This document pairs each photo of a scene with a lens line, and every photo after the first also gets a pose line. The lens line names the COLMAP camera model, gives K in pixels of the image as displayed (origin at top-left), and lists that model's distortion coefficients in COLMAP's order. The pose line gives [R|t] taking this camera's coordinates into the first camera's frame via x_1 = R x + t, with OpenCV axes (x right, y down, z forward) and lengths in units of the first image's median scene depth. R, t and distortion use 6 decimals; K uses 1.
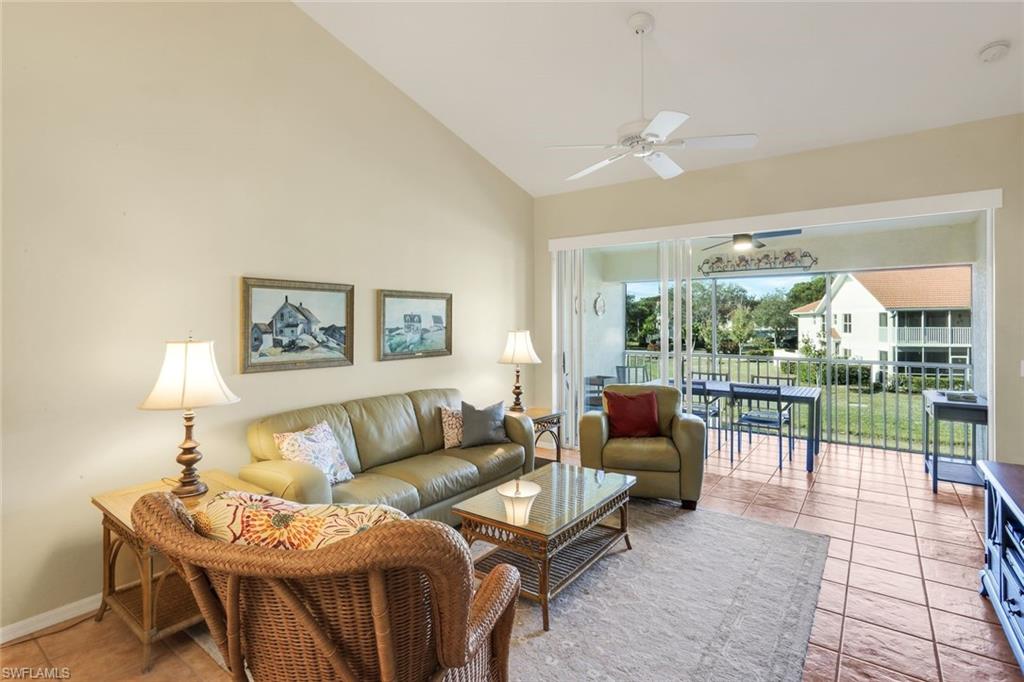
lens RADIAL K [[501.8, 0, 518.0], [0, 501.8, 319.6], [0, 0, 1]] dist [0.003918, -0.001718]
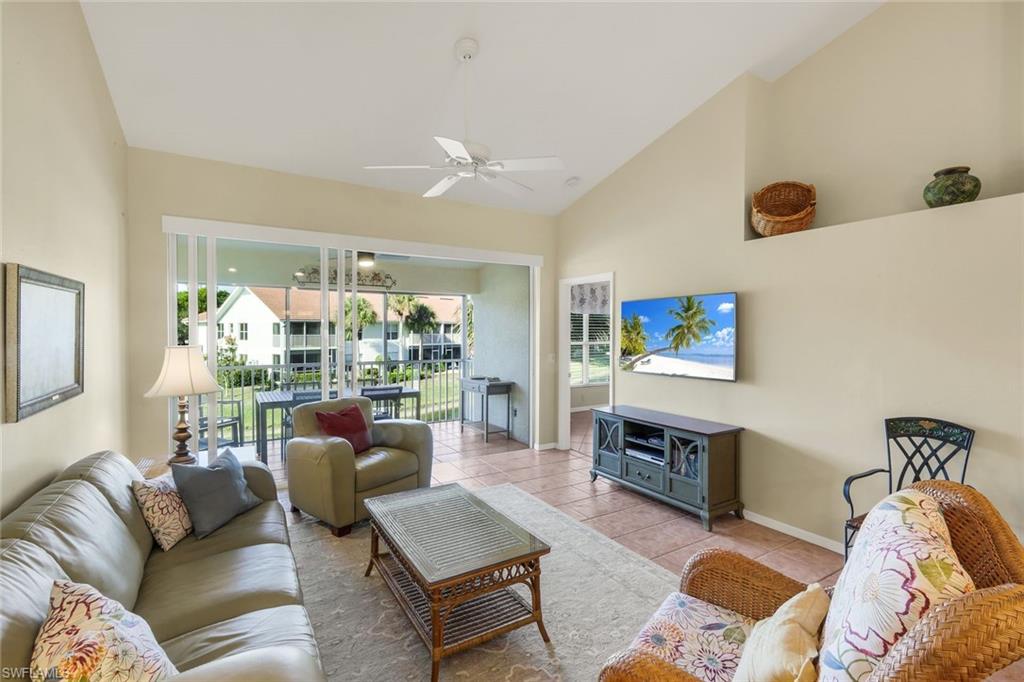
lens RADIAL K [[457.5, 0, 515.5], [0, 457.5, 336.5], [0, 0, 1]] dist [-0.001608, 0.000312]
pose [[0.388447, -0.008671, 0.921430, -0.409767], [-0.008762, 0.999876, 0.013104, -0.002727], [-0.921429, -0.013164, 0.388323, 0.359123]]
